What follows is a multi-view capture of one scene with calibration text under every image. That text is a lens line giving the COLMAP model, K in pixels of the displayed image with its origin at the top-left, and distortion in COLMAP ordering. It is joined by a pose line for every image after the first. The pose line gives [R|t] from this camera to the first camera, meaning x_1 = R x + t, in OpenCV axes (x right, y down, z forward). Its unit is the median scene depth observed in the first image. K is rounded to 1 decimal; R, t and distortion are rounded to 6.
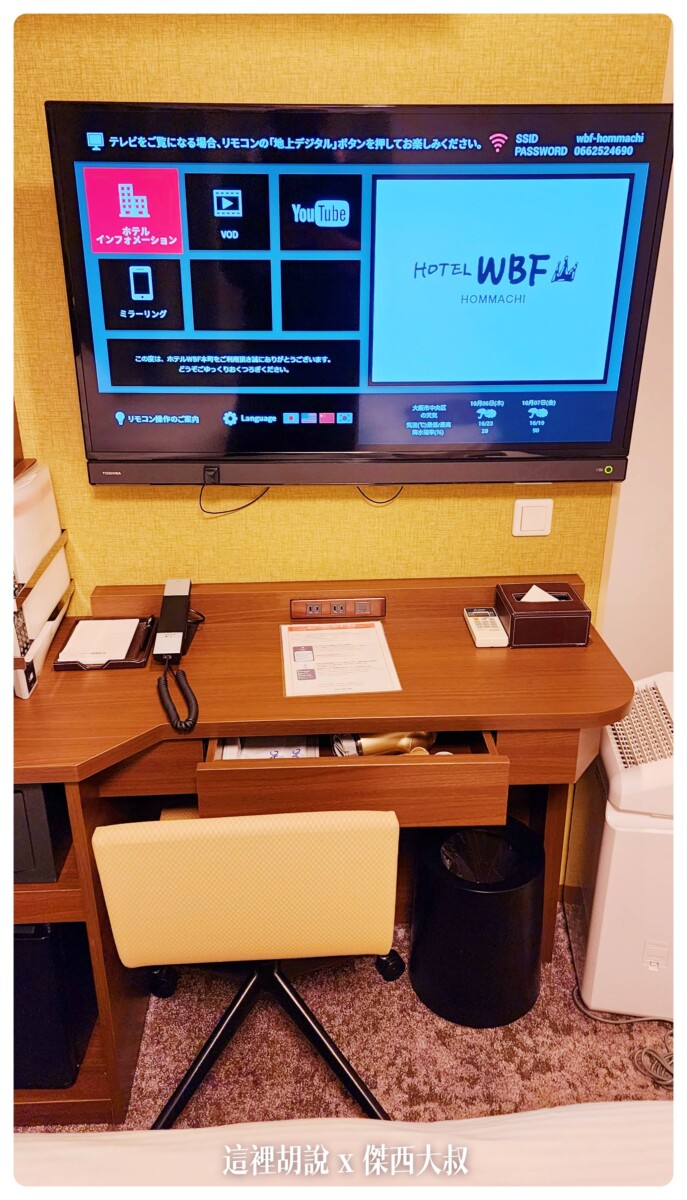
lens RADIAL K [[916.2, 0, 343.1], [0, 916.2, 585.6], [0, 0, 1]] dist [0.094049, -0.094773]
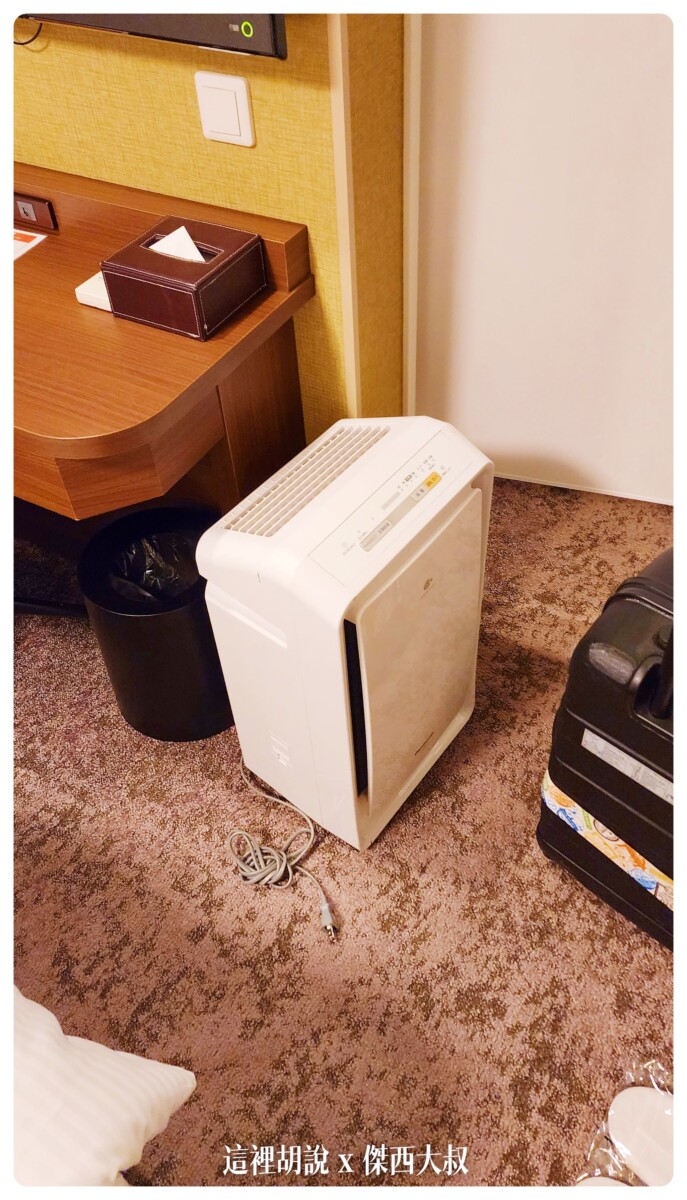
lens RADIAL K [[909.3, 0, 343.5], [0, 909.3, 600.0], [0, 0, 1]] dist [0.093454, -0.092765]
pose [[0.847633, 0.362740, -0.387219, 0.652648], [-0.156947, 0.868554, 0.470086, -0.096287], [0.506840, -0.337687, 0.793146, 0.458610]]
